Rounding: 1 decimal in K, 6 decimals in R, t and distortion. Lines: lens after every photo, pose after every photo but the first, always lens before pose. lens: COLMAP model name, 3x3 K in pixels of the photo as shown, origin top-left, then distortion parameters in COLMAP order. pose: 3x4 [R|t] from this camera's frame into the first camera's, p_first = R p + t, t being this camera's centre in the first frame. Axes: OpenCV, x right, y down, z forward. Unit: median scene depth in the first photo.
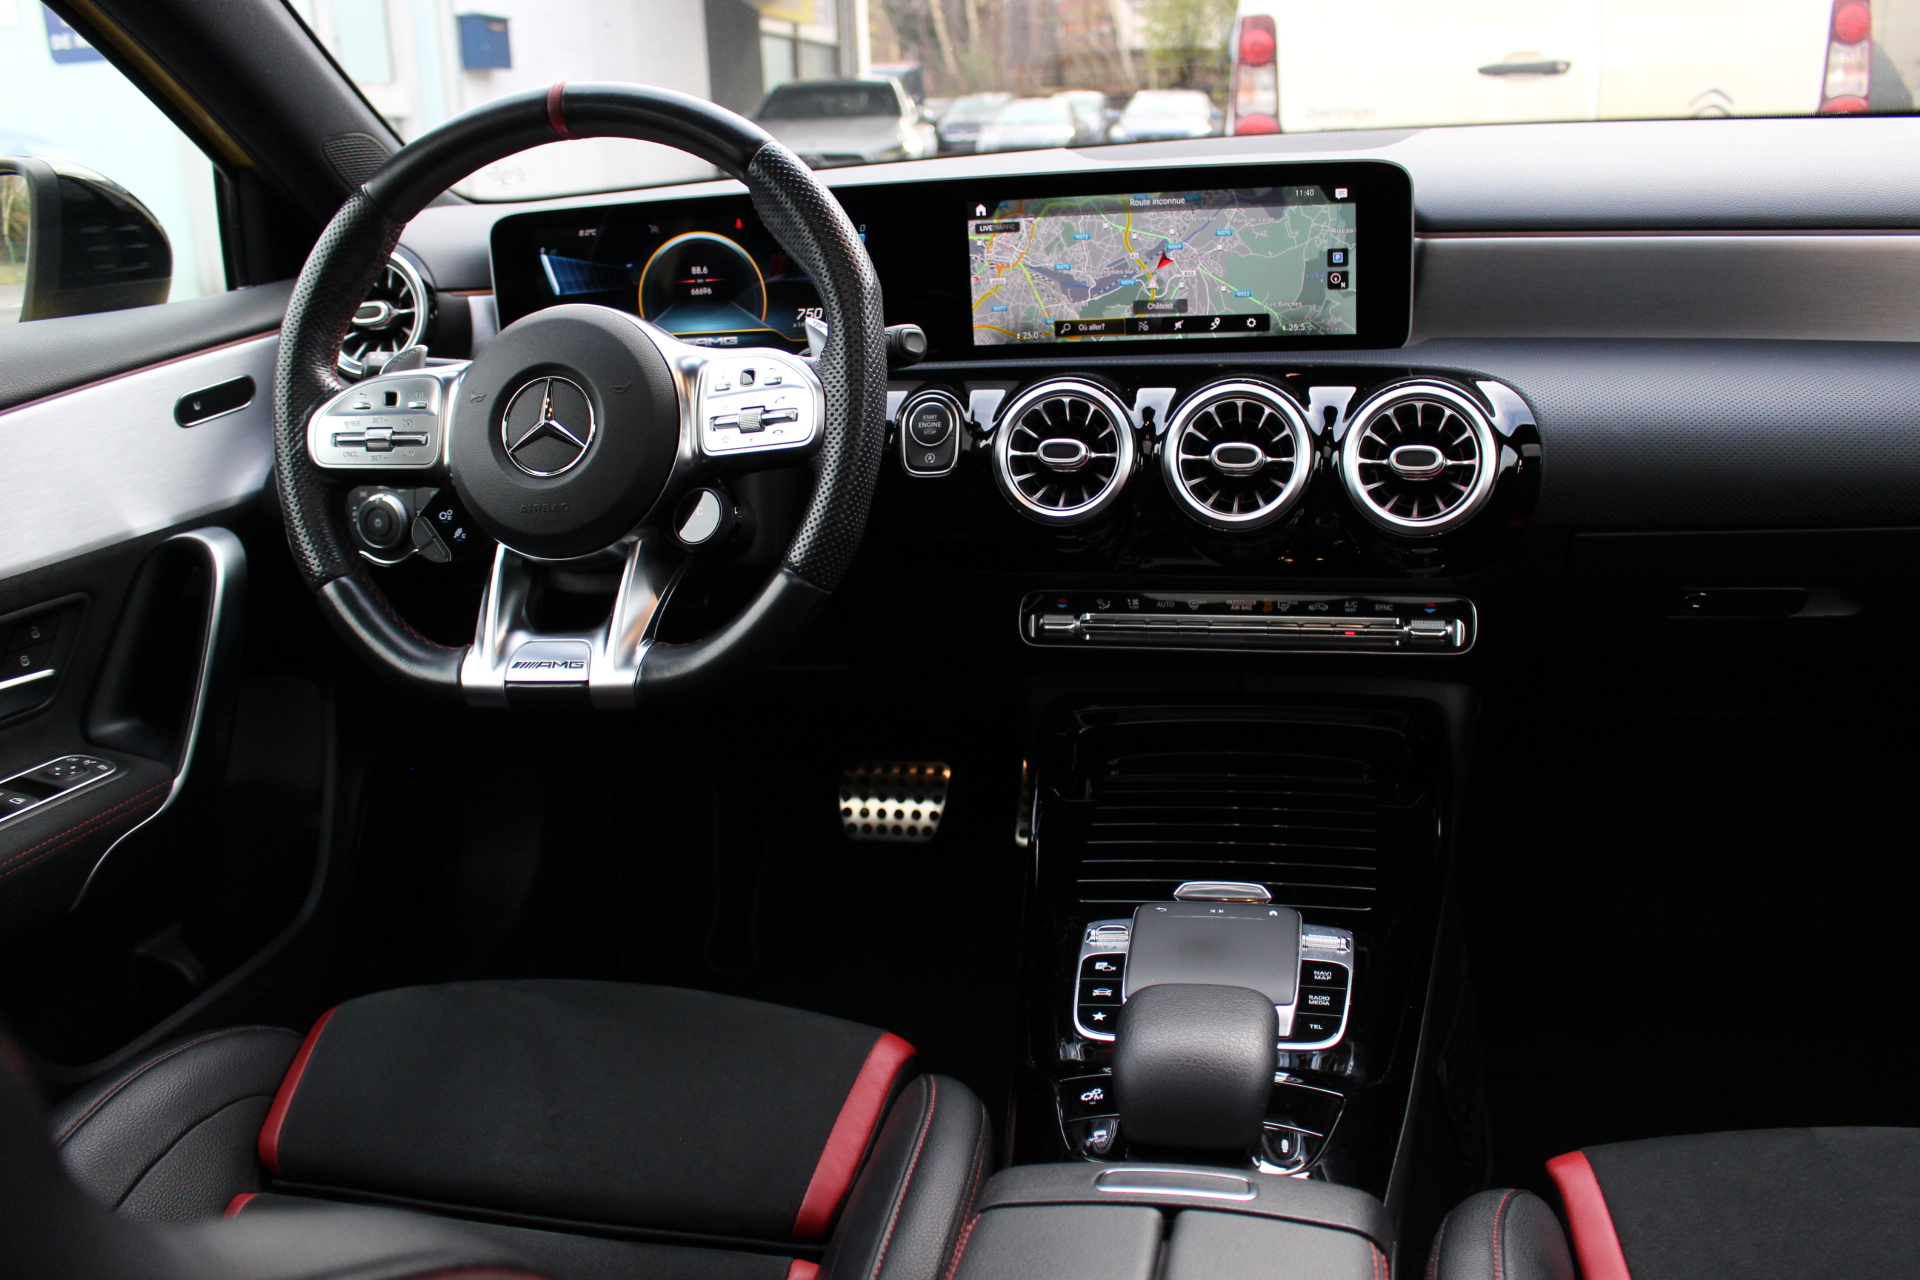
lens RADIAL K [[1594.5, 0, 981.6], [0, 1594.5, 642.8], [0, 0, 1]] dist [-0.150057, 0.139498]
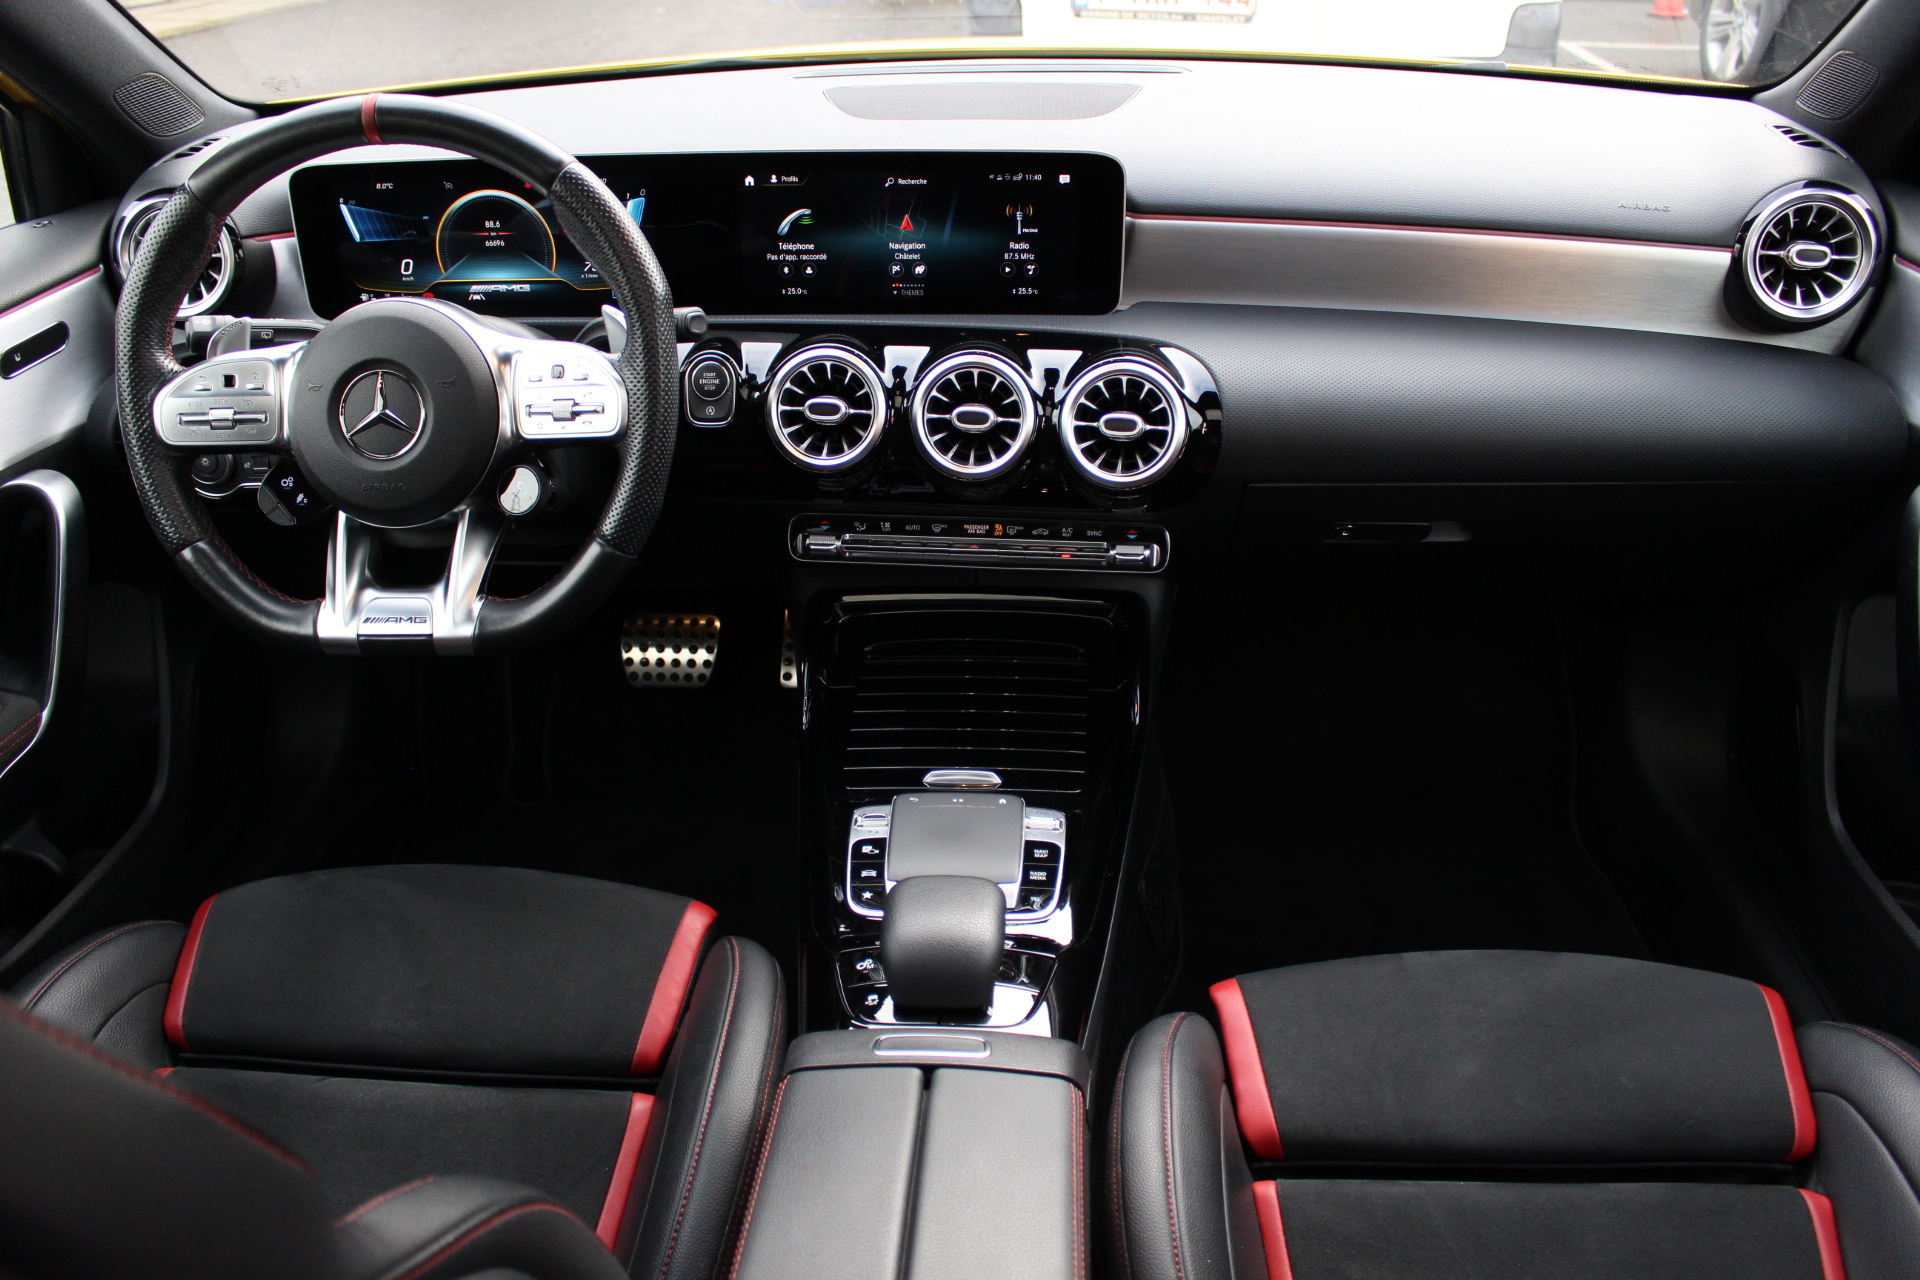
lens RADIAL K [[1594.5, 0, 981.6], [0, 1594.5, 642.8], [0, 0, 1]] dist [-0.150057, 0.139498]
pose [[0.986522, -0.028710, 0.161089, -0.031091], [0.000308, 0.984811, 0.173632, -0.164755], [-0.163627, -0.171242, 0.971546, -0.197929]]
